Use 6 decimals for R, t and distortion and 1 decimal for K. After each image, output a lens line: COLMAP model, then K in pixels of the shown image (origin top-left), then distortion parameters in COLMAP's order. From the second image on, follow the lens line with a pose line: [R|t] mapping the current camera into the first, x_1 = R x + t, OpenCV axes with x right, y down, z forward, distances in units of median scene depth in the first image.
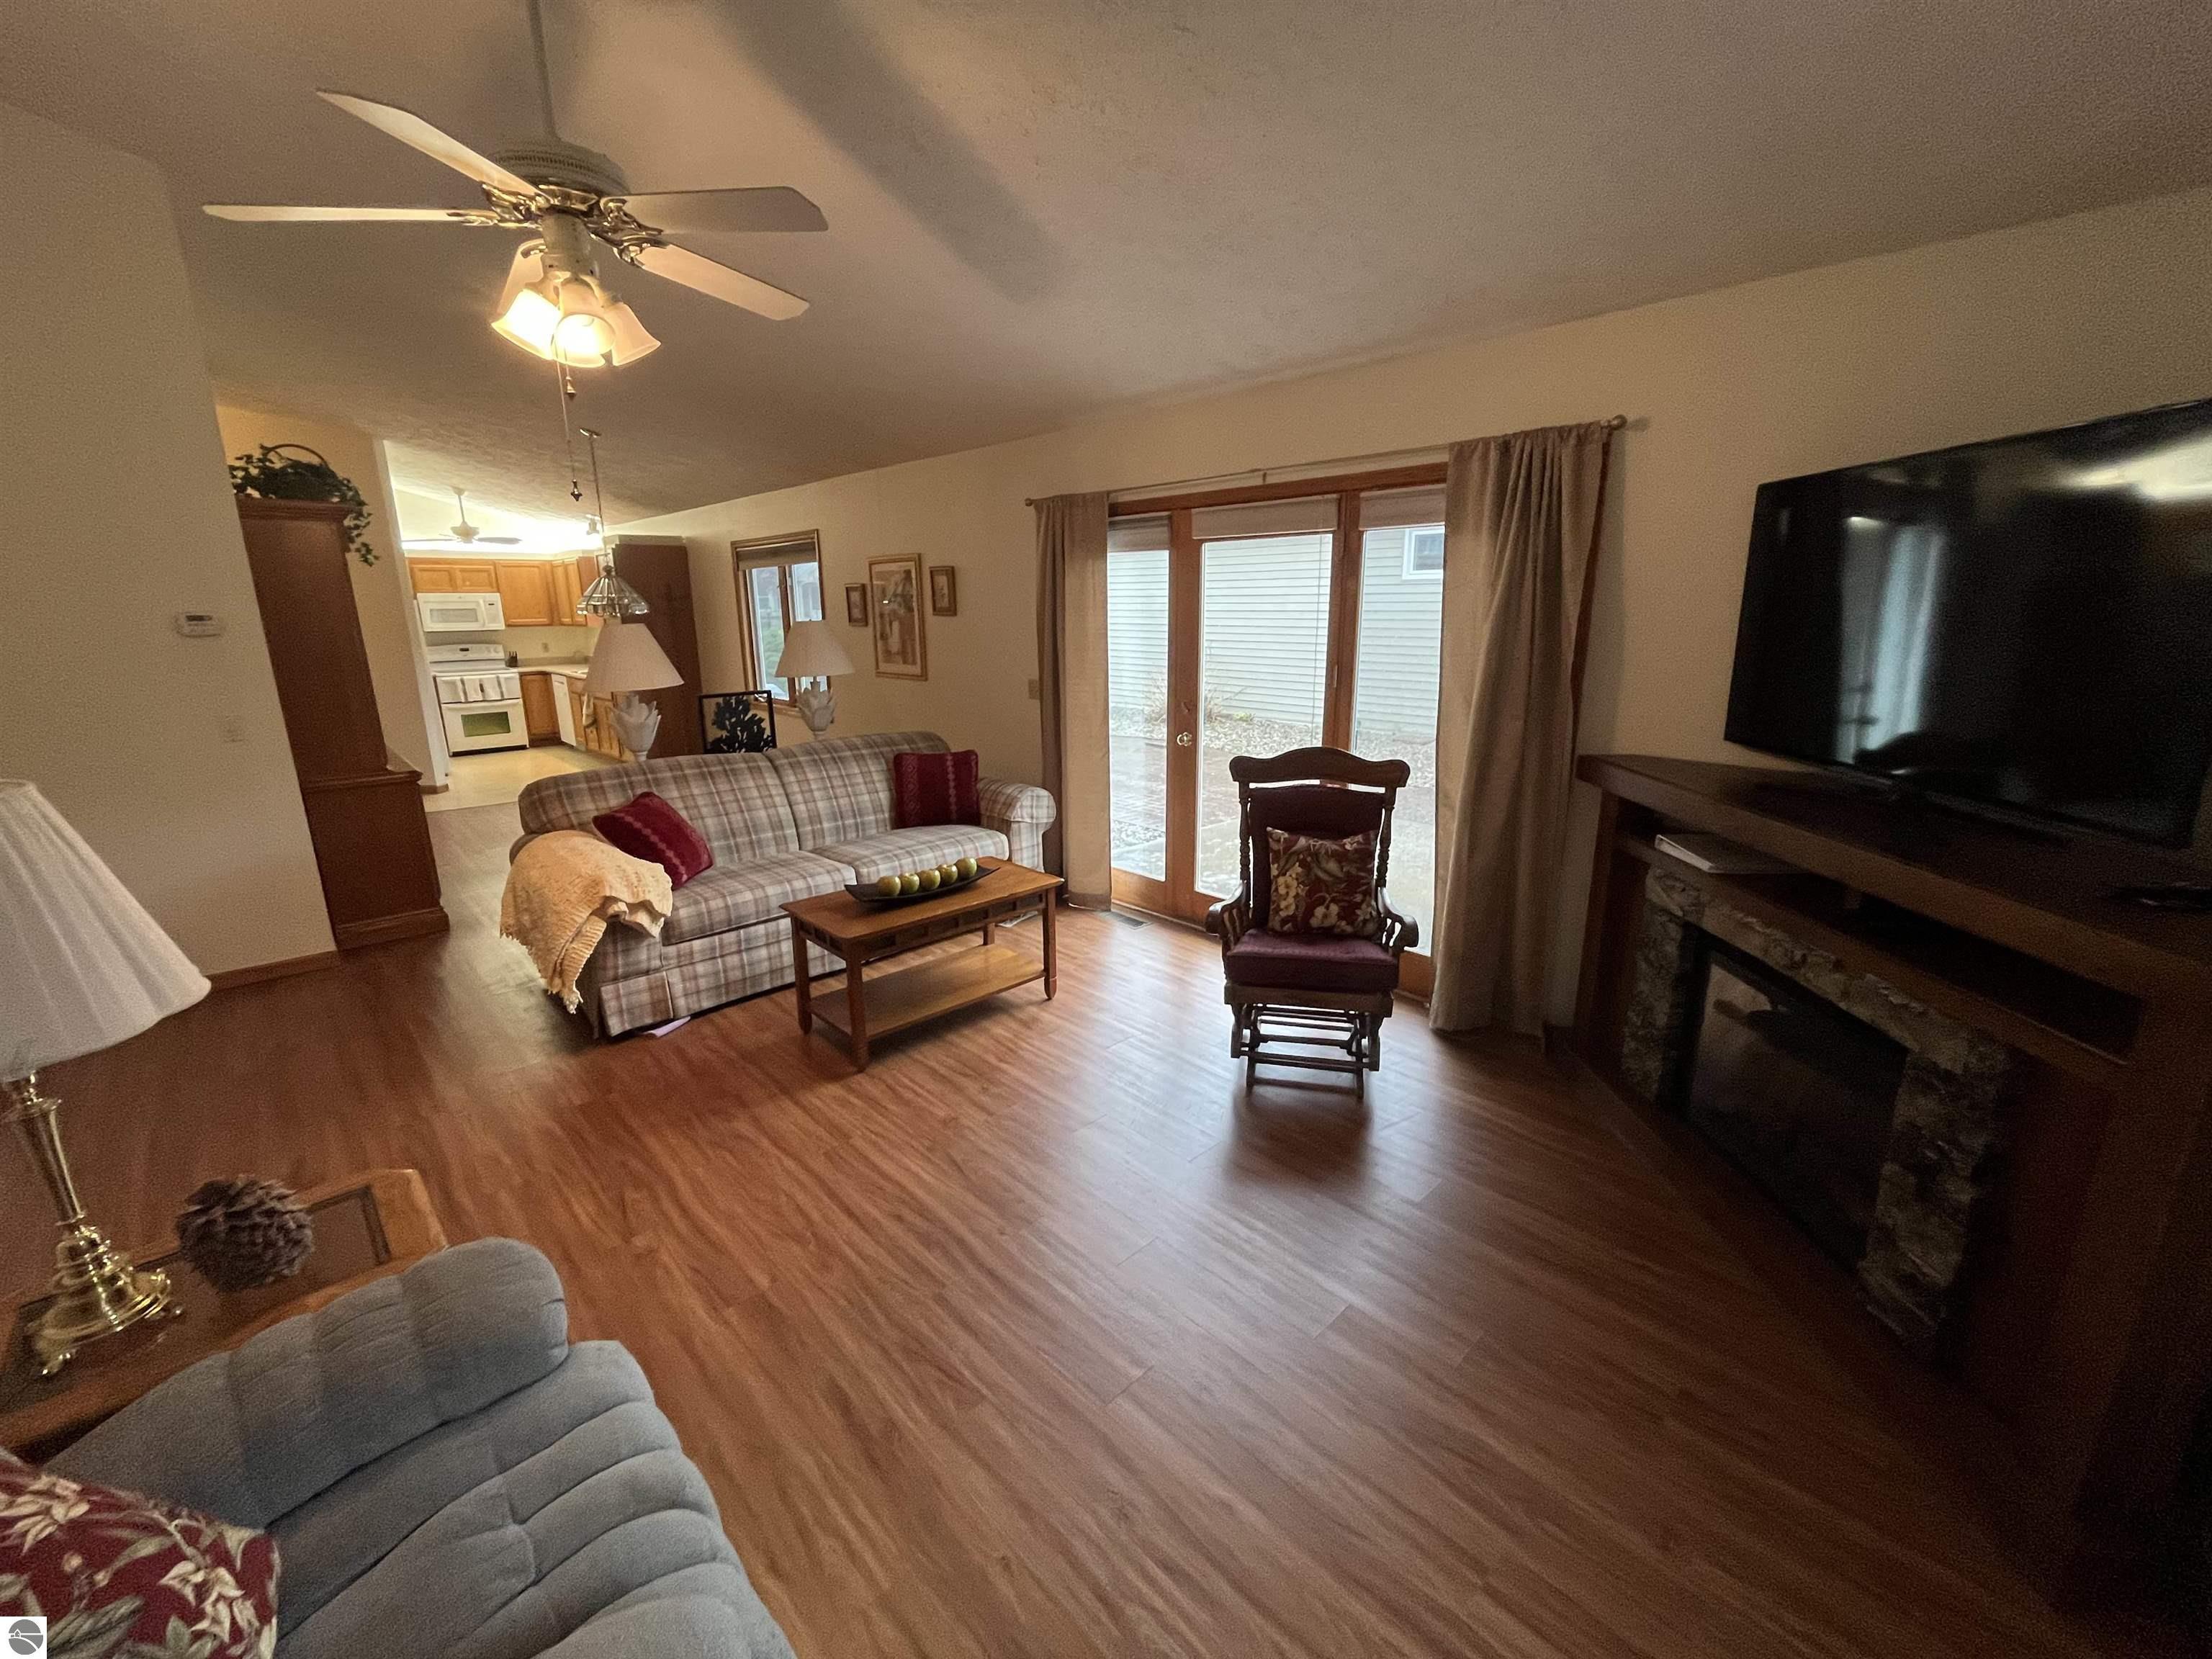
lens RADIAL K [[906.5, 0, 1106.0], [0, 906.5, 829.5], [0, 0, 1]] dist [-0.002122, -0.000611]
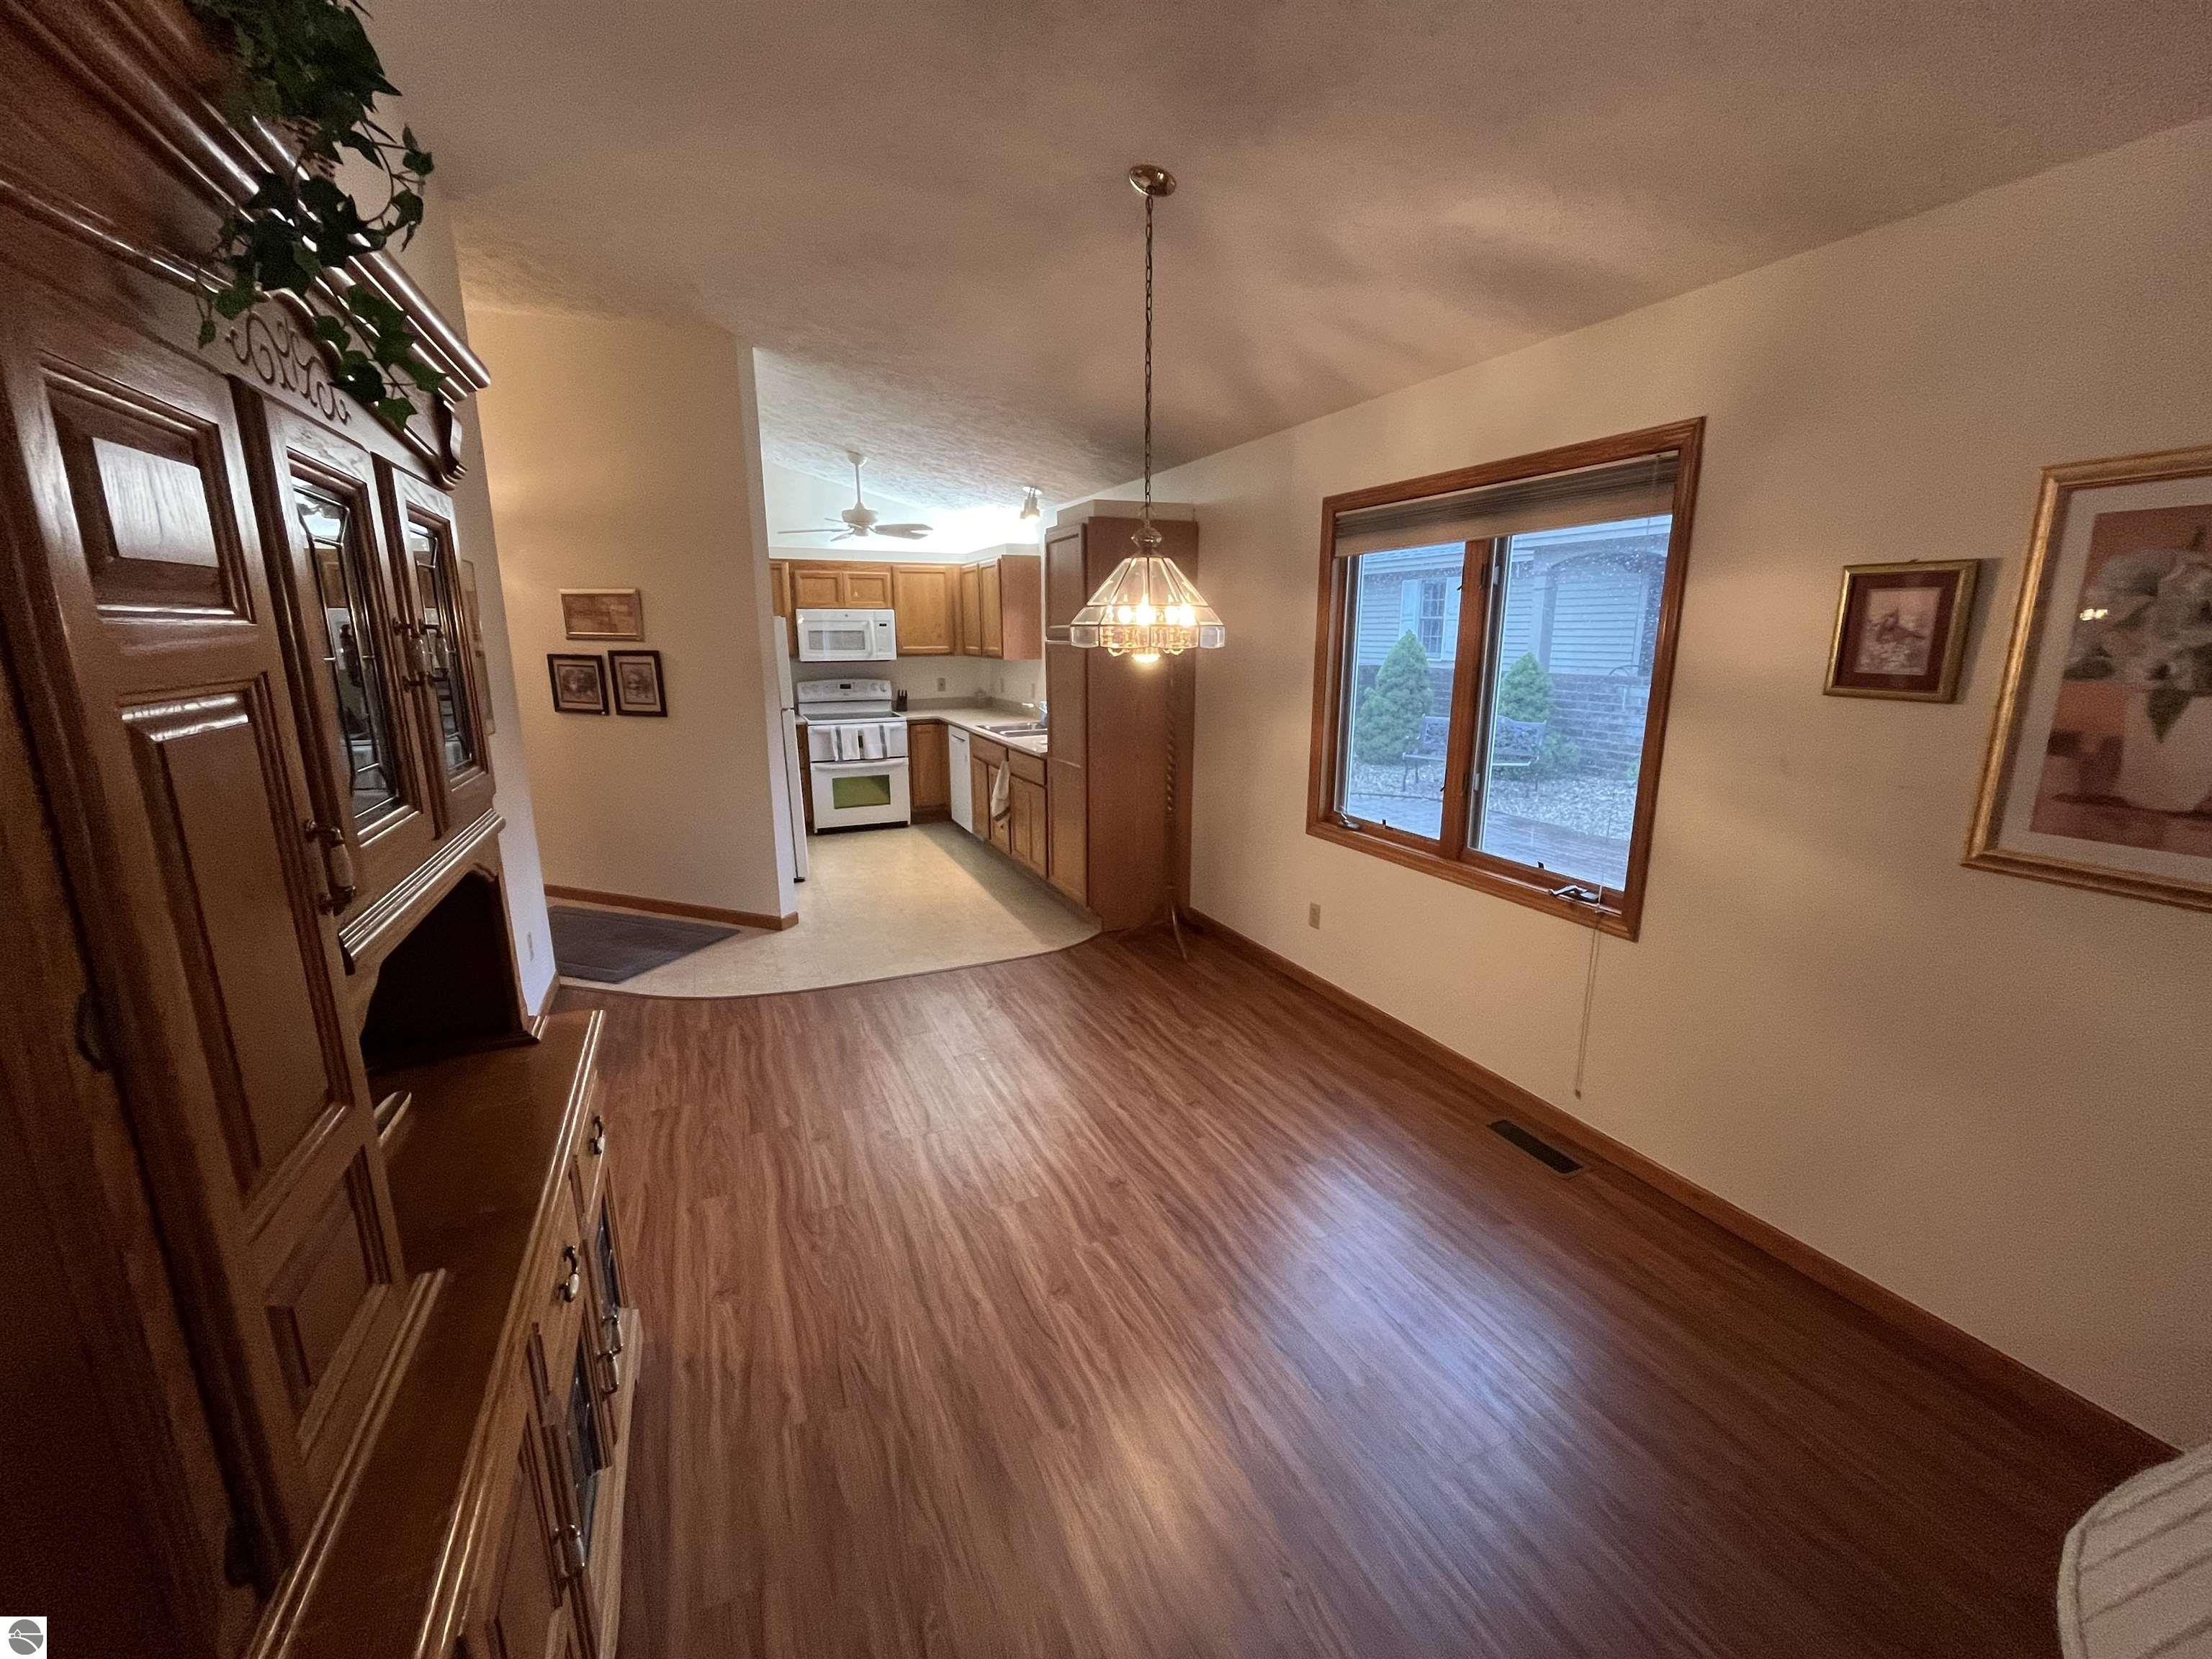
lens RADIAL K [[906.5, 0, 1106.0], [0, 906.5, 829.5], [0, 0, 1]] dist [-0.002122, -0.000611]
pose [[0.941600, 0.079549, -0.327202, -0.429497], [-0.088011, 0.996057, -0.011113, -0.153900], [0.325028, 0.039262, 0.944889, 0.625634]]
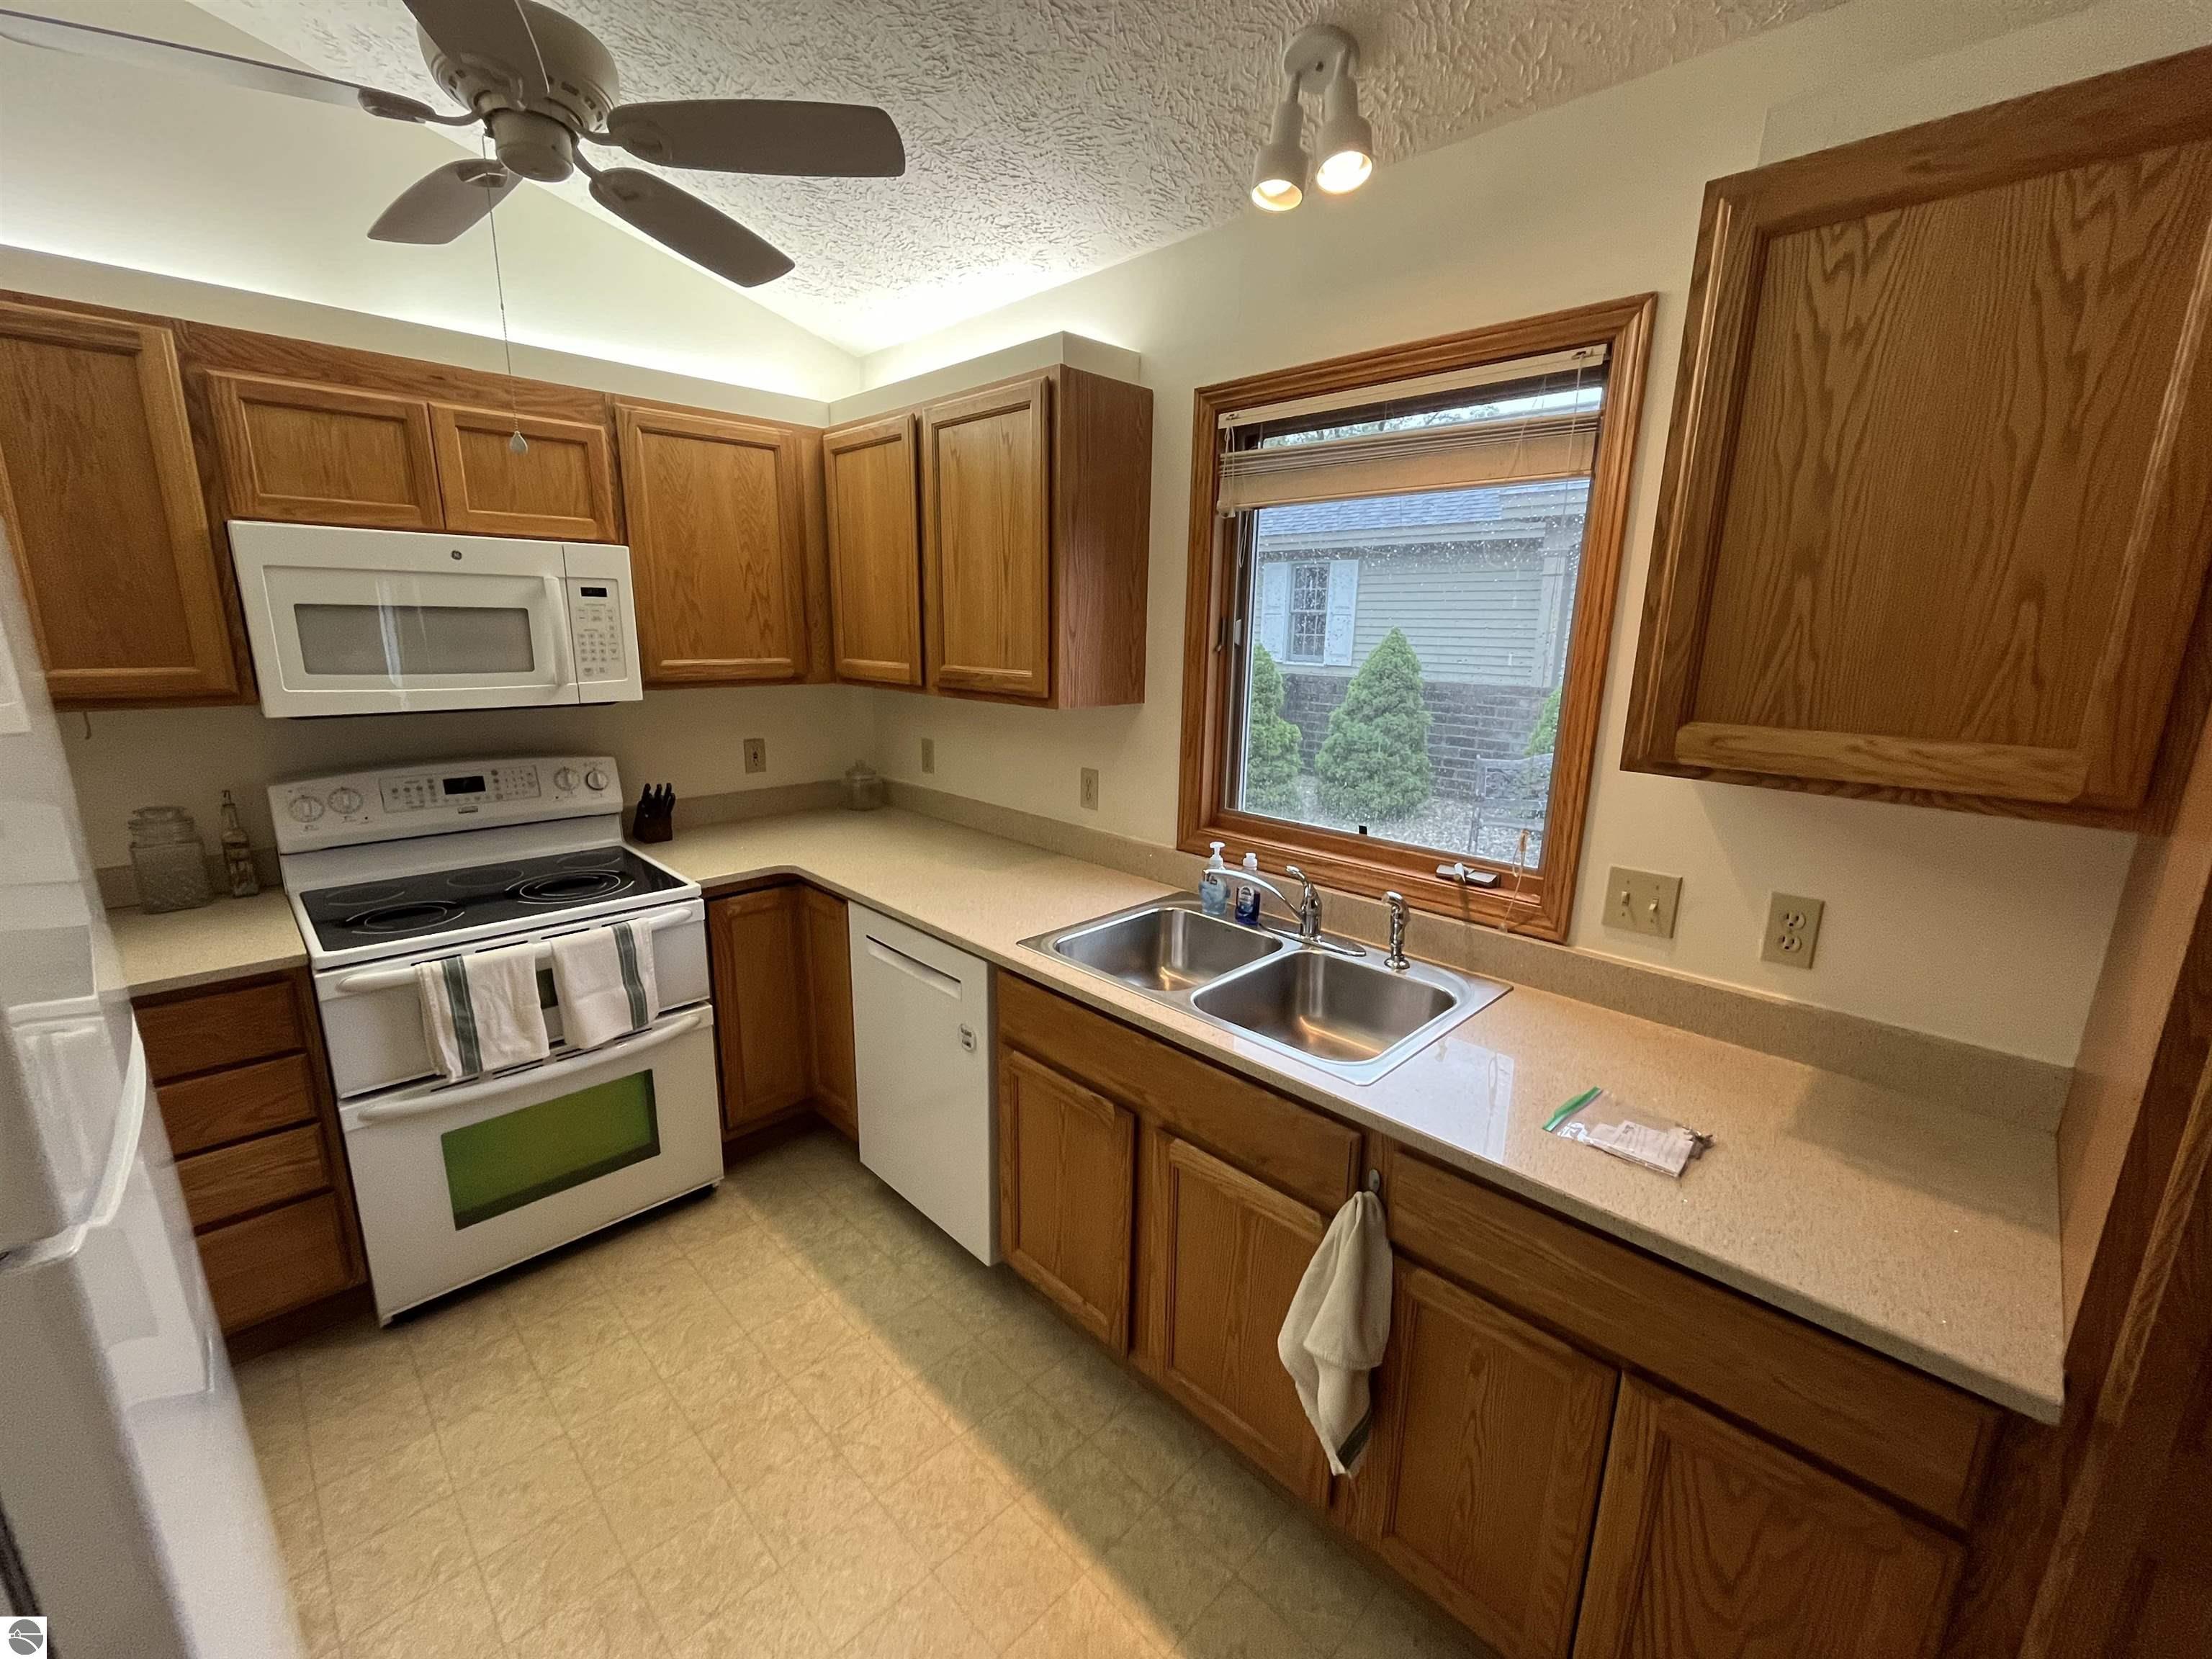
lens RADIAL K [[906.5, 0, 1106.0], [0, 906.5, 829.5], [0, 0, 1]] dist [-0.002122, -0.000611]
pose [[0.999509, 0.019371, 0.024609, -0.902663], [-0.018838, 0.999587, -0.021718, -0.303979], [-0.025019, 0.021244, 0.999461, 1.255328]]
